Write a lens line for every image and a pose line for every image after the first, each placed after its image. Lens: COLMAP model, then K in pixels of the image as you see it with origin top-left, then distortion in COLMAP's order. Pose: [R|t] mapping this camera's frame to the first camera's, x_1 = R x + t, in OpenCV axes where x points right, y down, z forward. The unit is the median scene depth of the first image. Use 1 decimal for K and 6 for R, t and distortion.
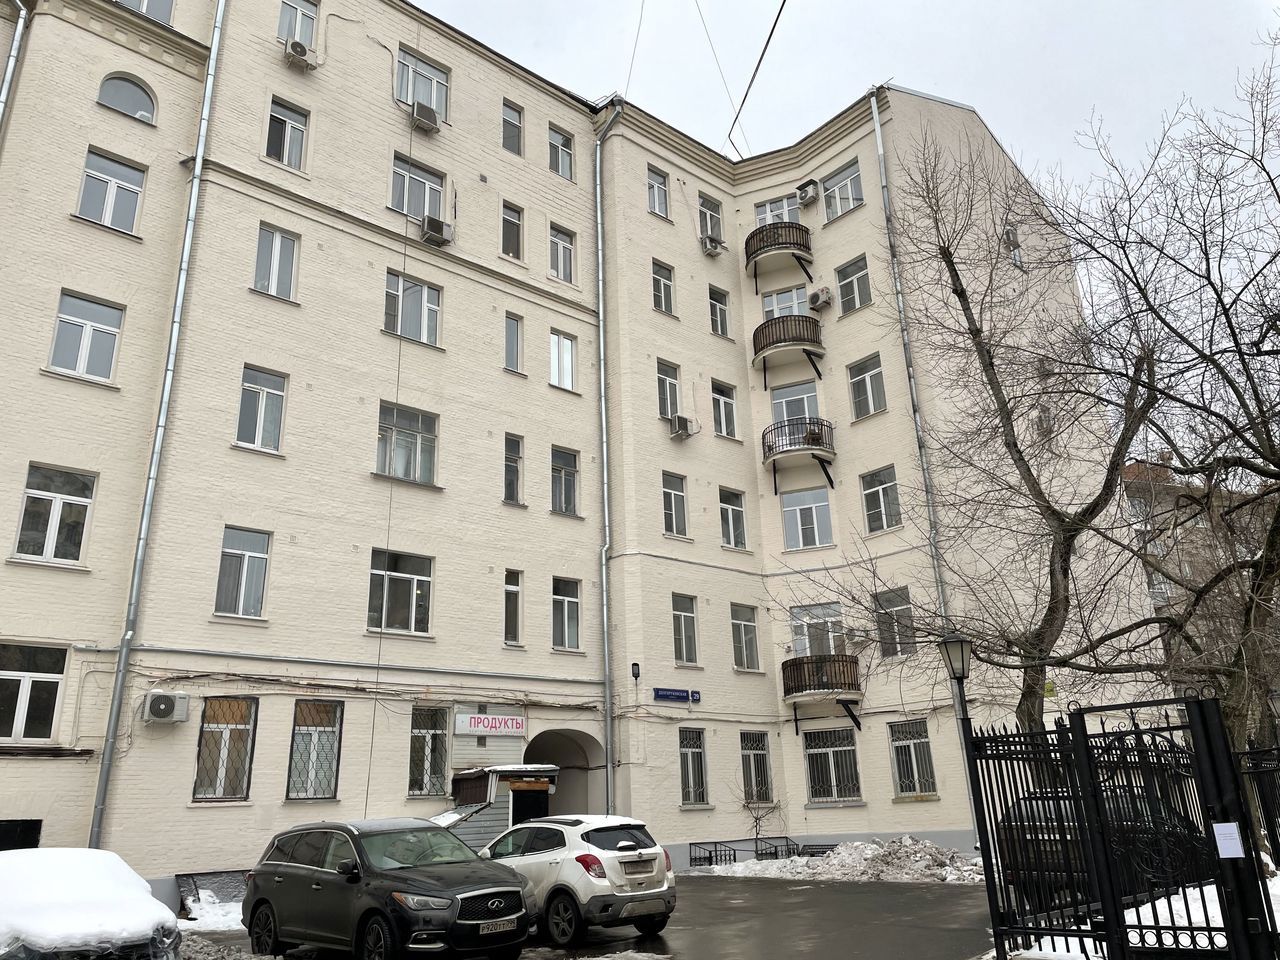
lens RADIAL K [[959.8, 0, 642.8], [0, 959.8, 473.4], [0, 0, 1]] dist [0.069072, -0.083047]
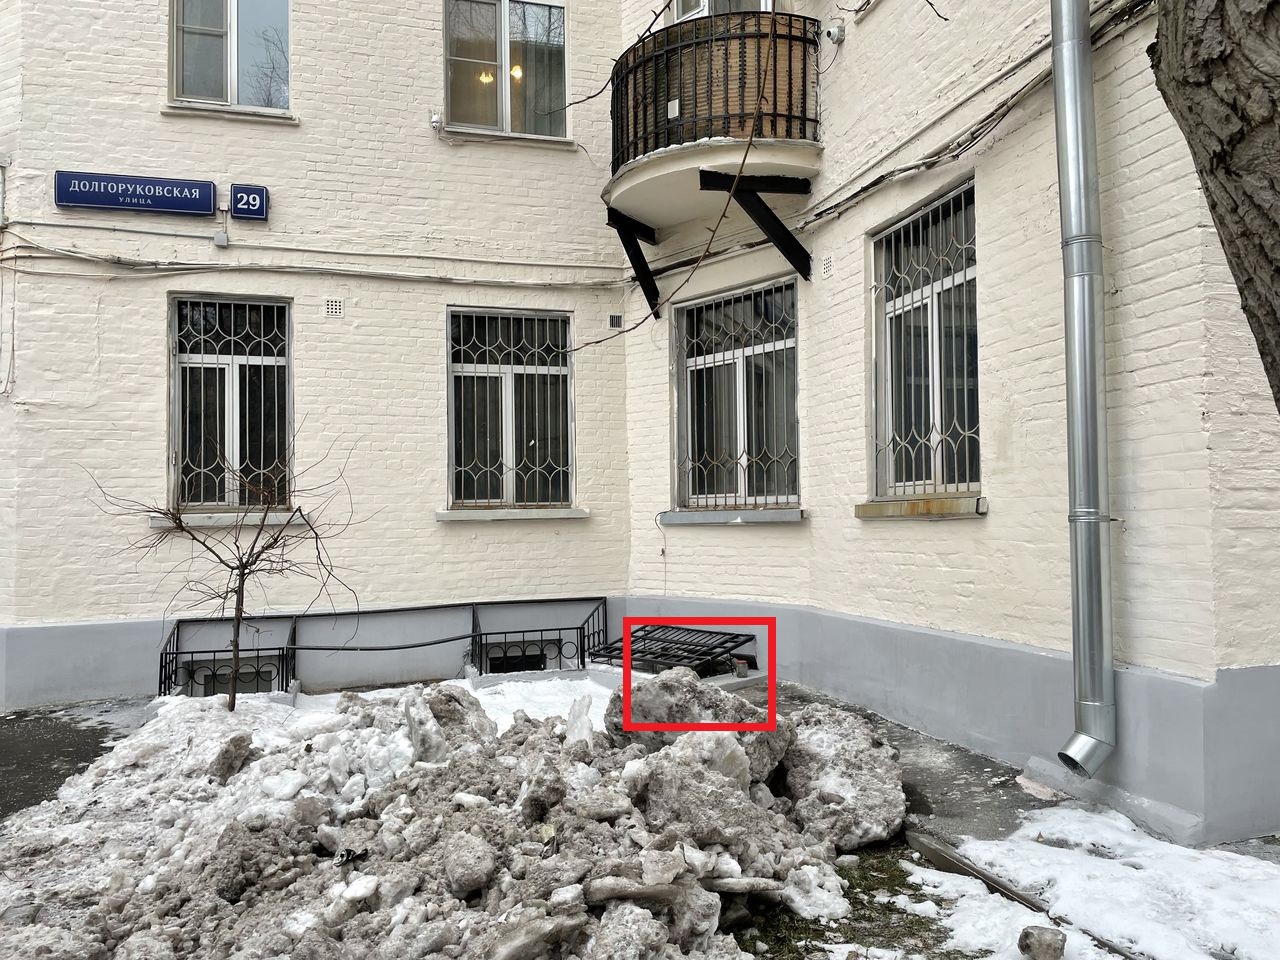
lens RADIAL K [[959.8, 0, 633.4], [0, 959.8, 479.4], [0, 0, 1]] dist [0.069072, -0.083047]
pose [[0.906173, 0.009753, -0.422795, 0.305522], [0.126252, 0.947906, 0.292463, 0.235061], [0.403622, -0.318401, 0.857736, 0.722936]]
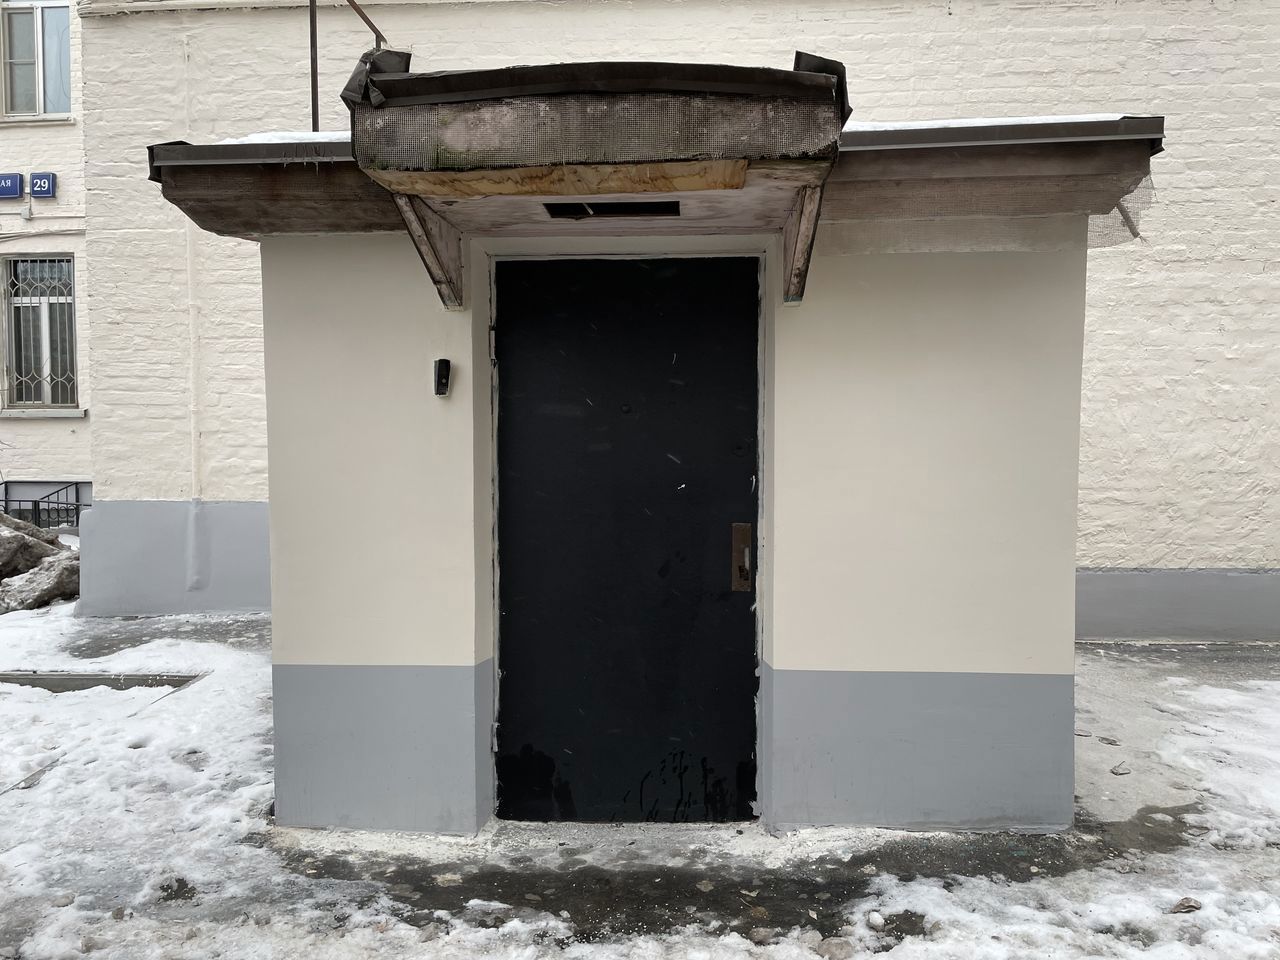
lens RADIAL K [[959.8, 0, 637.9], [0, 959.8, 473.5], [0, 0, 1]] dist [0.069072, -0.083047]
pose [[0.701147, 0.062348, -0.710285, 0.572405], [0.224704, 0.926087, 0.303104, 0.274668], [0.676683, -0.372124, 0.635313, 0.827547]]
